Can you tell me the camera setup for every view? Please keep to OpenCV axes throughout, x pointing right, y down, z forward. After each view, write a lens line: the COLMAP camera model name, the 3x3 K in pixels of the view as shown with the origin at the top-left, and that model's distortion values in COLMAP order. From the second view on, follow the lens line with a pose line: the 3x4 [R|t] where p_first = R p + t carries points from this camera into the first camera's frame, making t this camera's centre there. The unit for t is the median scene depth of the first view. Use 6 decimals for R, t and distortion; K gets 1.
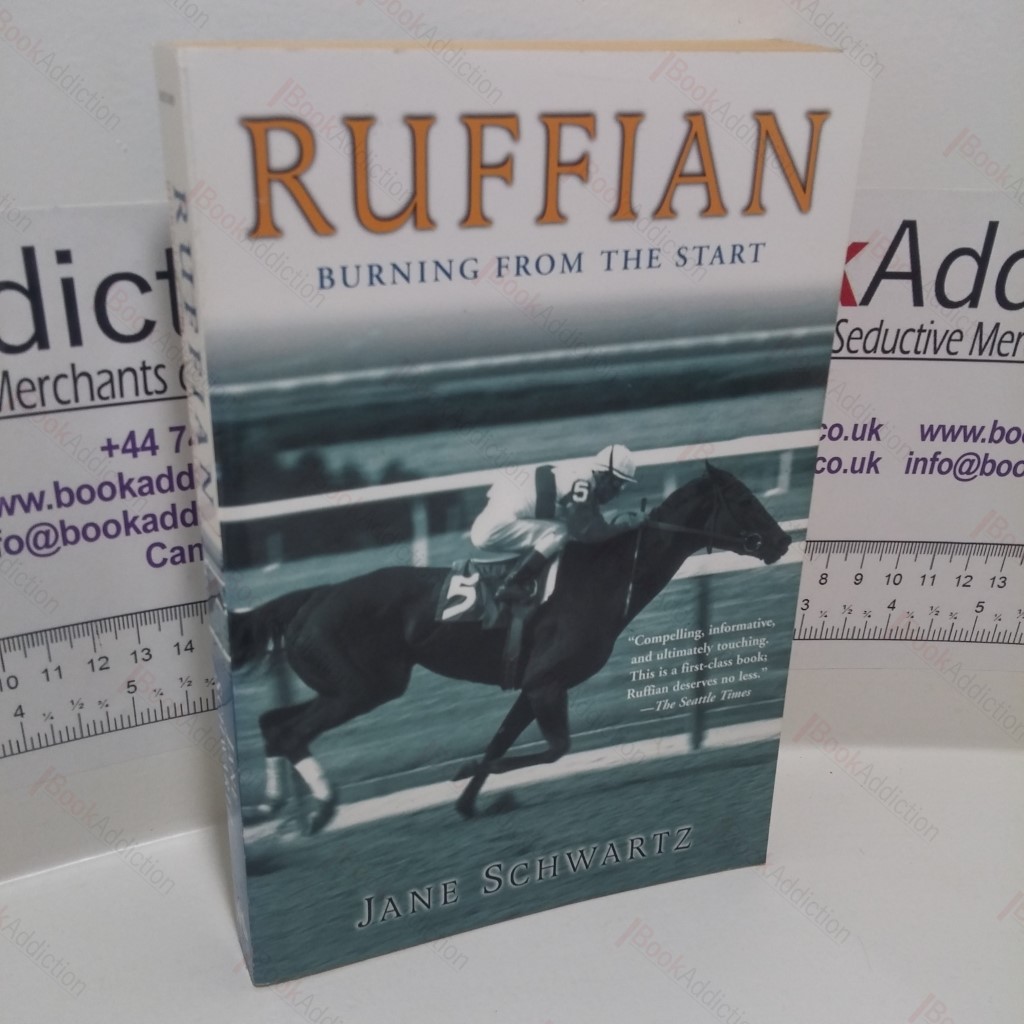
lens RADIAL K [[1140.2, 0, 516.1], [0, 1140.2, 517.7], [0, 0, 1]] dist [0.027165, 0.000000]
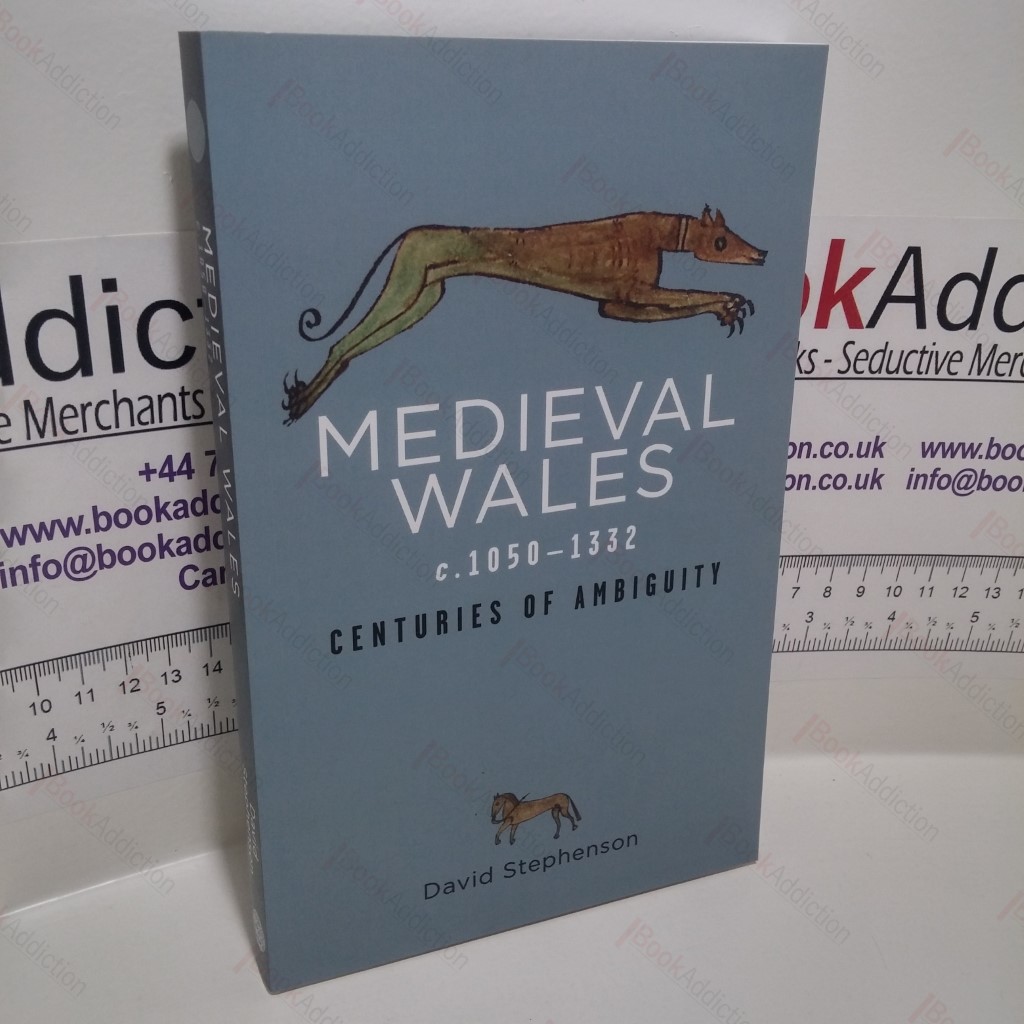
lens RADIAL K [[1140.2, 0, 508.4], [0, 1140.2, 523.0], [0, 0, 1]] dist [0.027165, 0.000000]
pose [[0.998990, -0.011105, 0.043539, -0.073527], [0.011531, 0.999888, -0.009543, -0.002534], [-0.043428, 0.010036, 0.999006, -0.022647]]
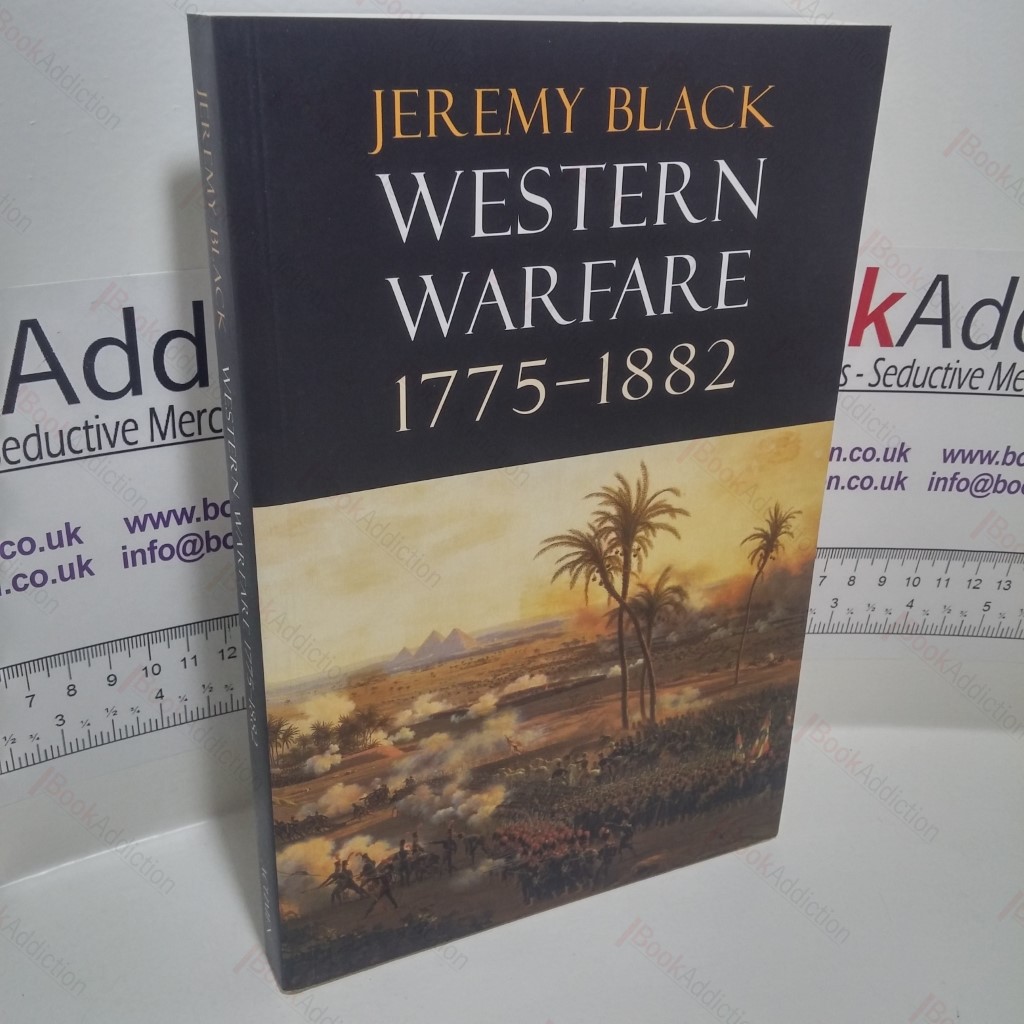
lens RADIAL K [[1140.2, 0, 516.7], [0, 1140.2, 514.6], [0, 0, 1]] dist [0.027165, 0.000000]
pose [[0.999598, 0.013430, 0.024962, -0.106469], [-0.014269, 0.999328, 0.033777, -0.052839], [-0.024492, -0.034119, 0.999118, -0.139446]]
